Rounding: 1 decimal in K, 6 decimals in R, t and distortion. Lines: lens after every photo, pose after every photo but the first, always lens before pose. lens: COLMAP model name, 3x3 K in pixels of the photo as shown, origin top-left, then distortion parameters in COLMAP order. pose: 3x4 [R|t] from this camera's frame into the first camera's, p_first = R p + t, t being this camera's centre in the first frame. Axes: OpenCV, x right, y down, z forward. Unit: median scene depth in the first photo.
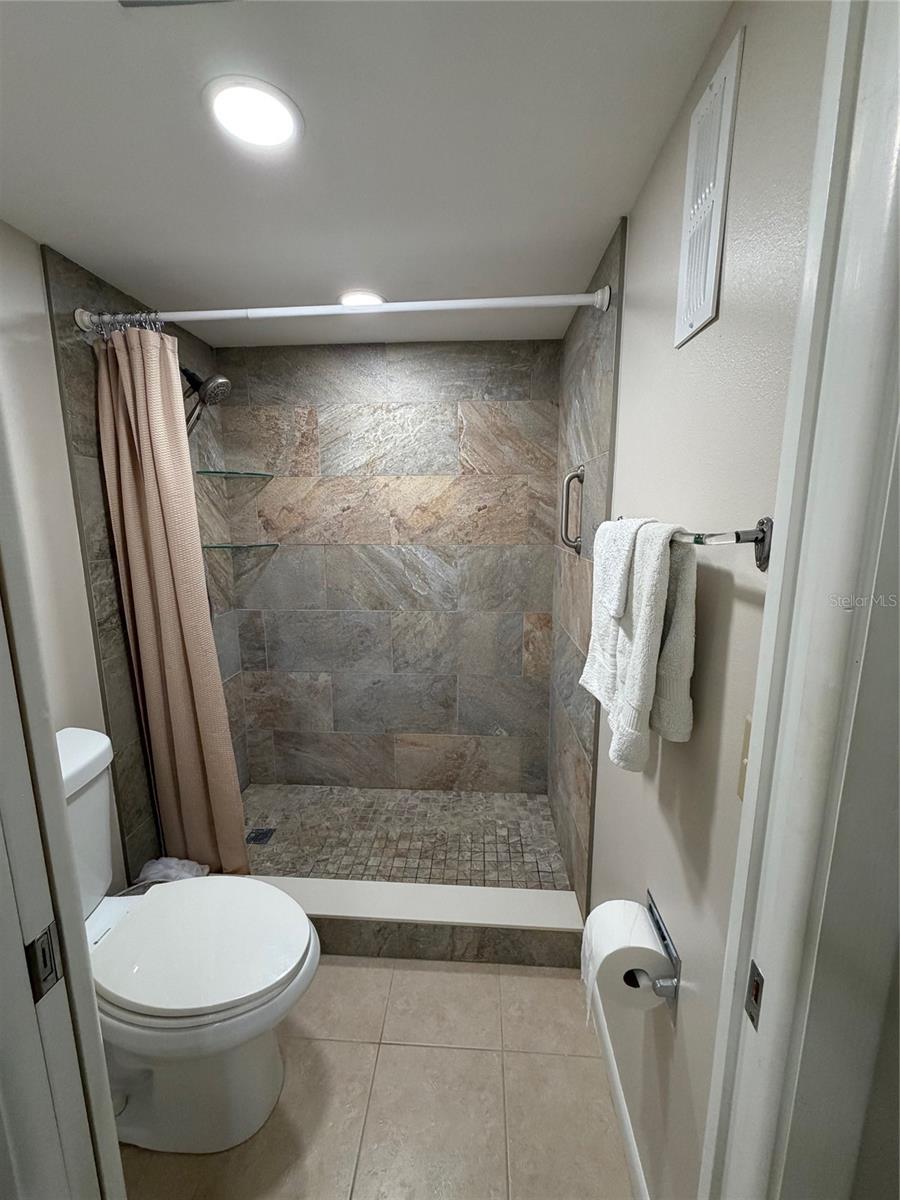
lens RADIAL K [[477.2, 0, 446.6], [0, 477.2, 597.6], [0, 0, 1]] dist [0.000405, 0.000261]
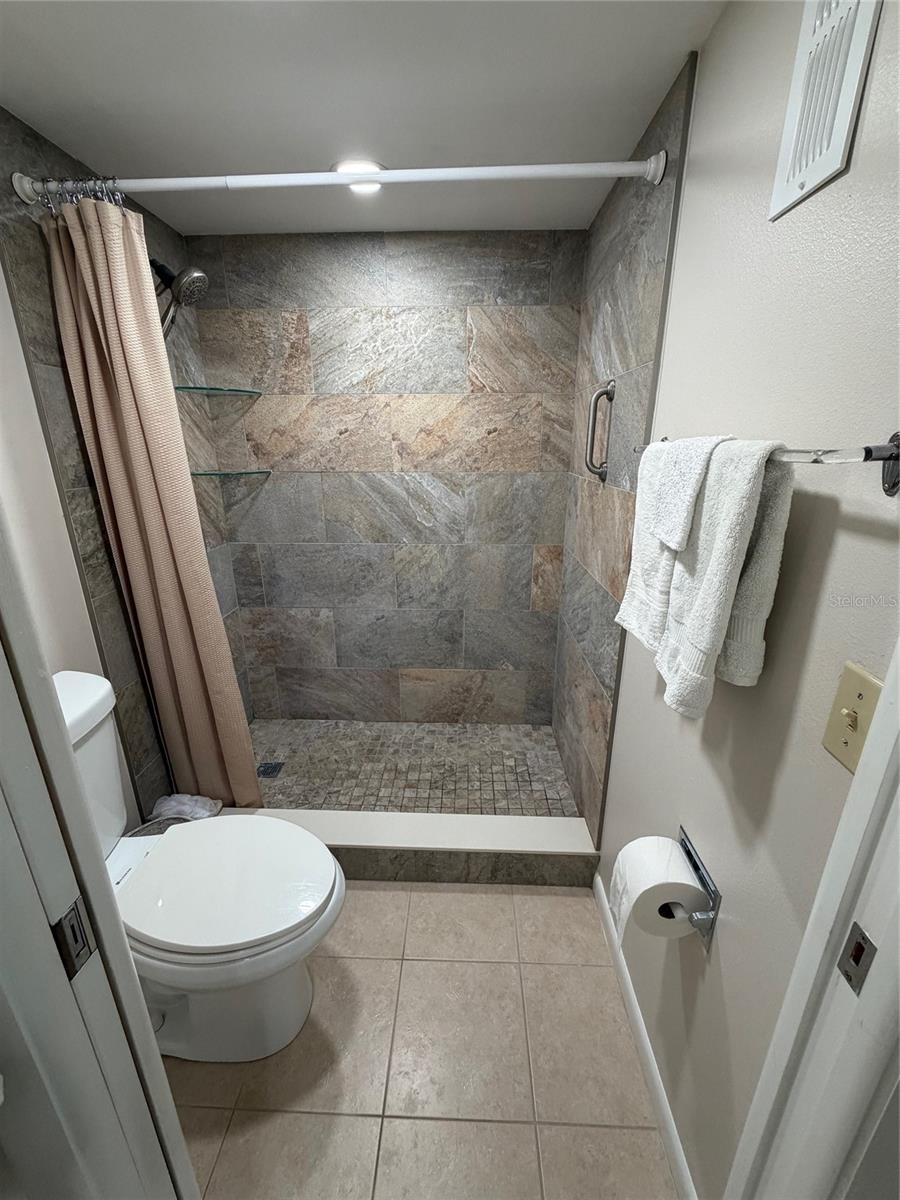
lens RADIAL K [[477.2, 0, 446.6], [0, 477.2, 597.6], [0, 0, 1]] dist [0.000405, 0.000261]
pose [[0.999613, -0.006937, 0.026939, -0.041993], [0.003070, 0.990002, 0.141020, 0.000386], [-0.027648, -0.140883, 0.989640, 0.046738]]
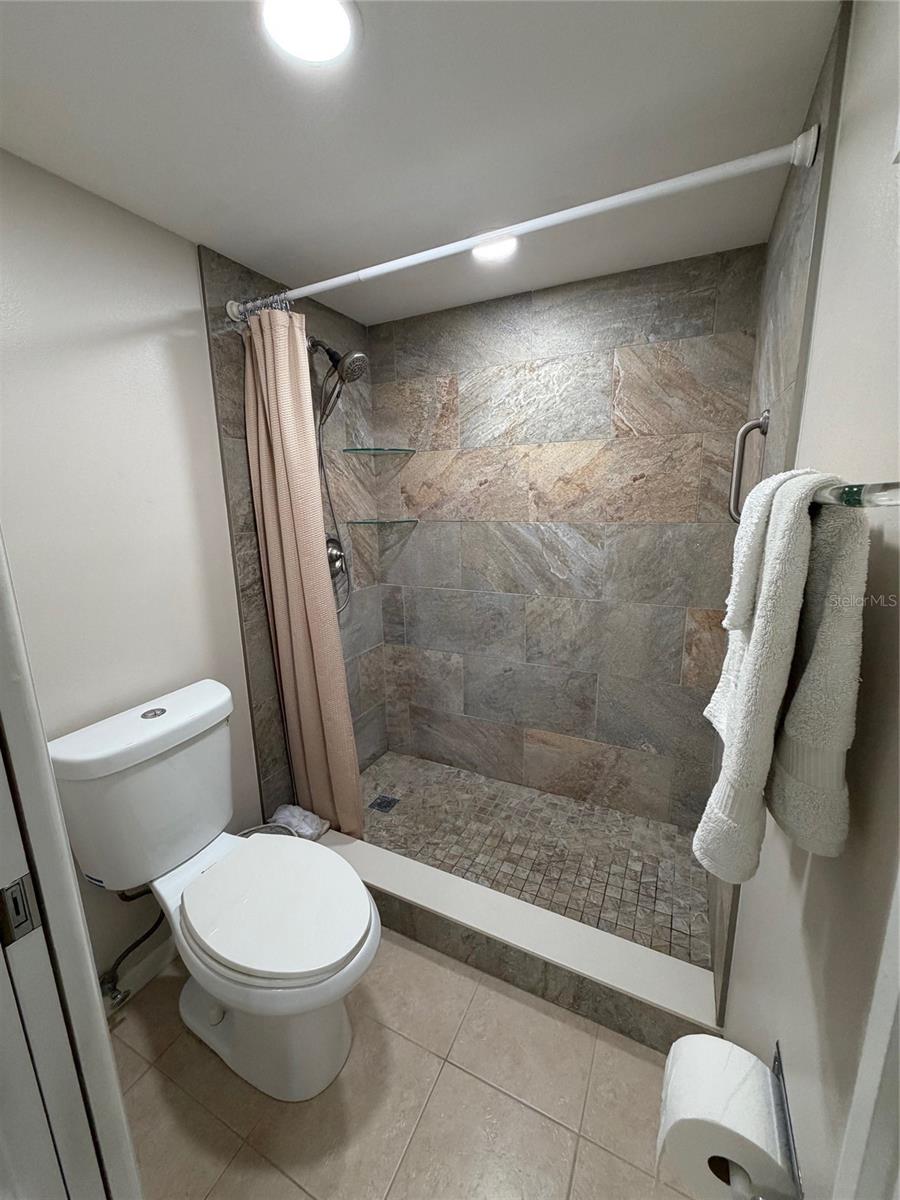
lens RADIAL K [[477.2, 0, 446.6], [0, 477.2, 597.6], [0, 0, 1]] dist [0.000405, 0.000261]
pose [[0.921674, 0.066834, -0.382166, 0.099942], [-0.051299, 0.997395, 0.050708, -0.005615], [0.384560, -0.027131, 0.922701, 0.109029]]
